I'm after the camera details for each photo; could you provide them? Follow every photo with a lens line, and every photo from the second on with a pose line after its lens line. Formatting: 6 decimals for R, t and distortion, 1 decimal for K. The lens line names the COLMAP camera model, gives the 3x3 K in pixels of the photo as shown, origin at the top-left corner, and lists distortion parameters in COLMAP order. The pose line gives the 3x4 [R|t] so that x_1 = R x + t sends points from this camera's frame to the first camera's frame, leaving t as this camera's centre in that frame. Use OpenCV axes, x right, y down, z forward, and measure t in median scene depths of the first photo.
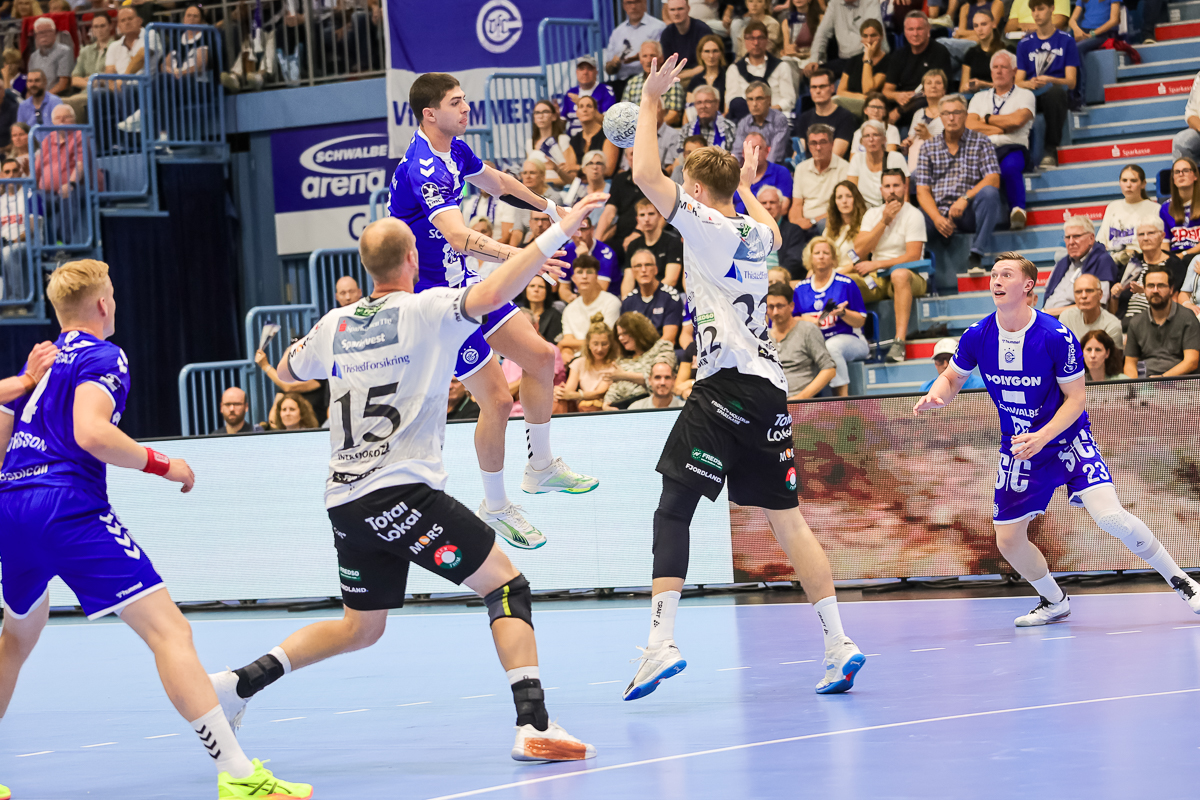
lens RADIAL K [[3642.1, 0, 600.0], [0, 3642.1, 400.0], [0, 0, 1]] dist [-0.088072, -2.341443]
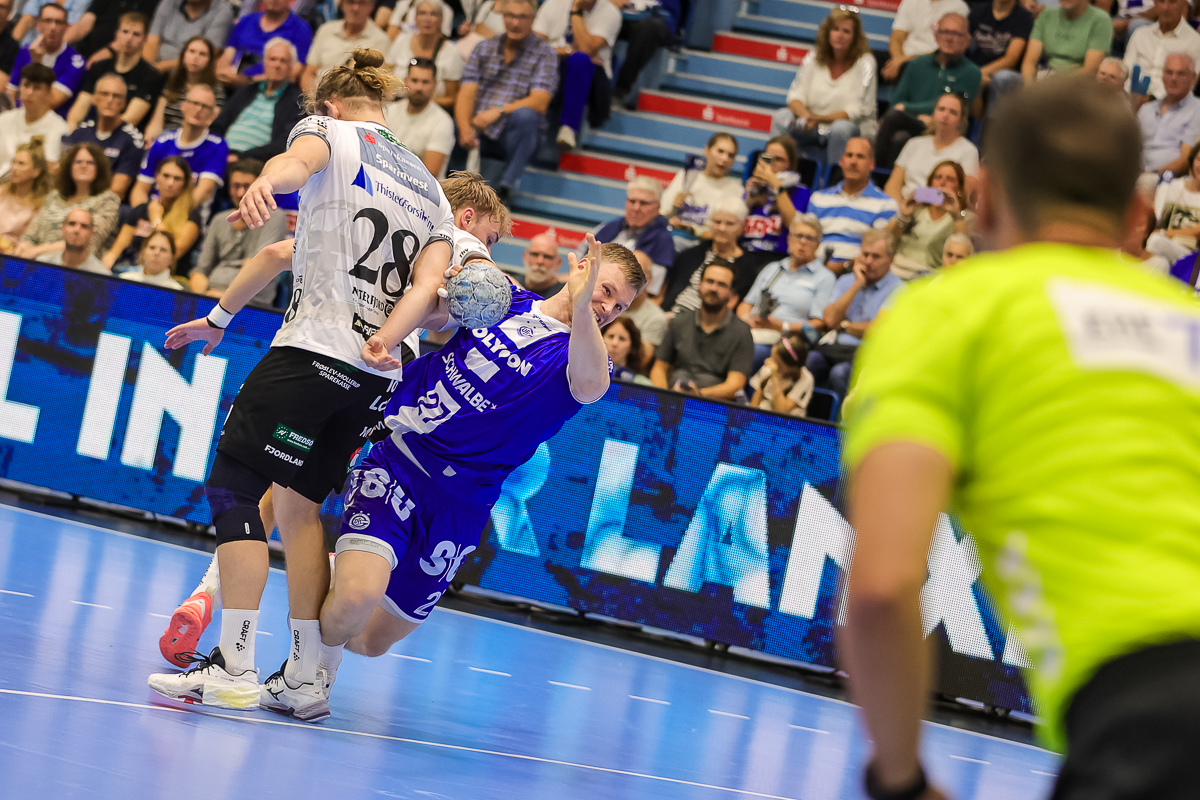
lens RADIAL K [[3643.2, 0, 600.0], [0, 3643.2, 400.0], [0, 0, 1]] dist [0.211363, 0.557555]
pose [[0.945365, 0.247086, 0.212683, -0.040286], [-0.255150, 0.966840, 0.010894, -0.008285], [-0.202938, -0.064565, 0.977061, 0.191024]]
